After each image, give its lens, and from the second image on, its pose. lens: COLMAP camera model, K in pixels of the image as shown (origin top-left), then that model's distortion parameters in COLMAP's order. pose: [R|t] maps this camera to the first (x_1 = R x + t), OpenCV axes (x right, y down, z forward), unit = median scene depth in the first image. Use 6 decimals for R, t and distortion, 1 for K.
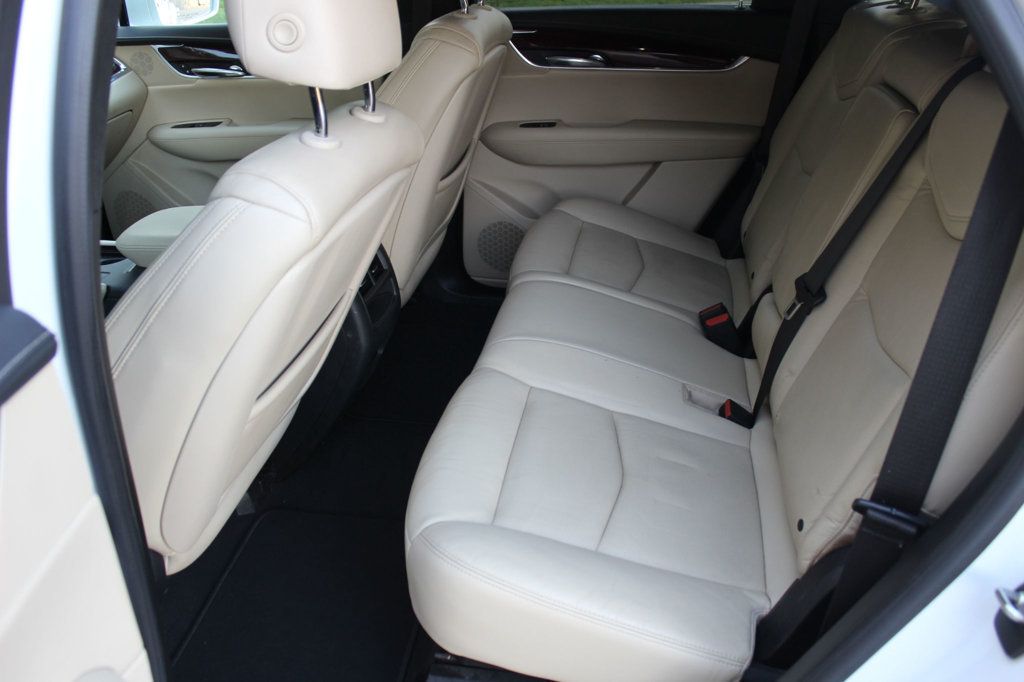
lens RADIAL K [[859.3, 0, 526.3], [0, 859.3, 345.6], [0, 0, 1]] dist [-0.153599, 0.135642]
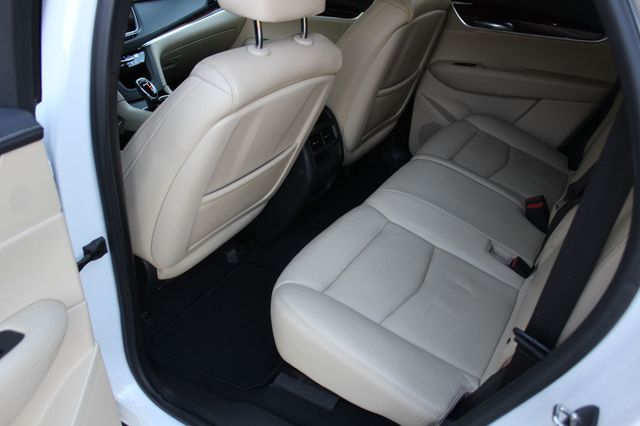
lens RADIAL K [[537.0, 0, 328.9], [0, 537.0, 215.9], [0, 0, 1]] dist [-0.153599, 0.135642]
pose [[0.929340, 0.198646, -0.311235, 0.207183], [-0.187662, 0.980069, 0.065176, -0.005411], [0.317979, -0.002163, 0.948095, 0.009814]]
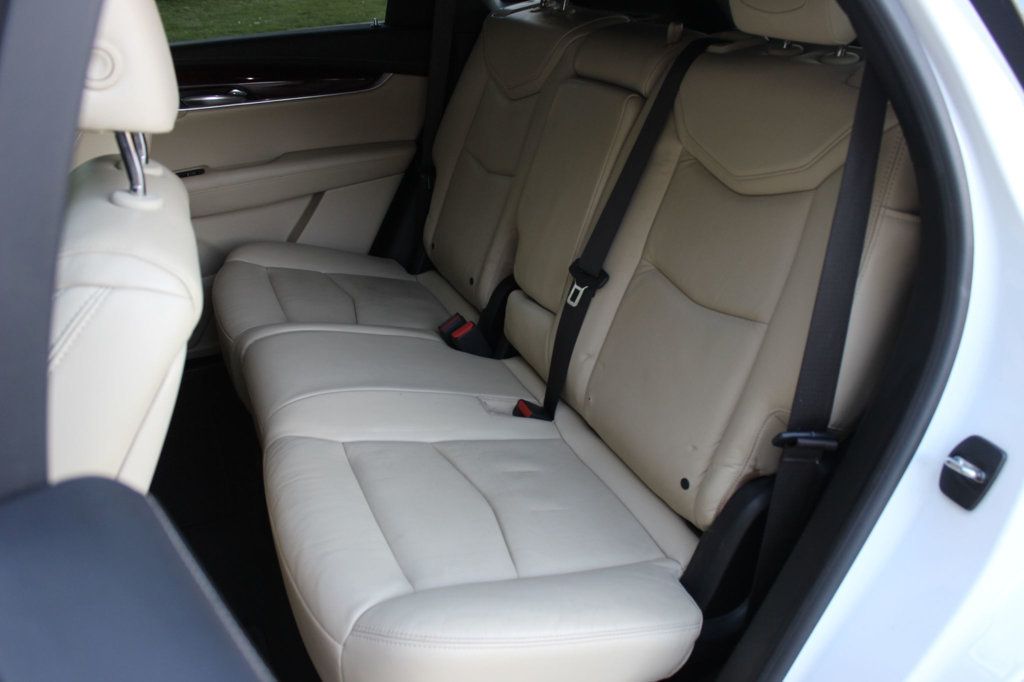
lens RADIAL K [[859.3, 0, 526.3], [0, 859.3, 345.6], [0, 0, 1]] dist [-0.153599, 0.135642]
pose [[0.837792, -0.236515, 0.492102, -0.246568], [0.253919, 0.966685, 0.032318, -0.030538], [-0.483352, 0.097878, 0.869937, 0.109123]]
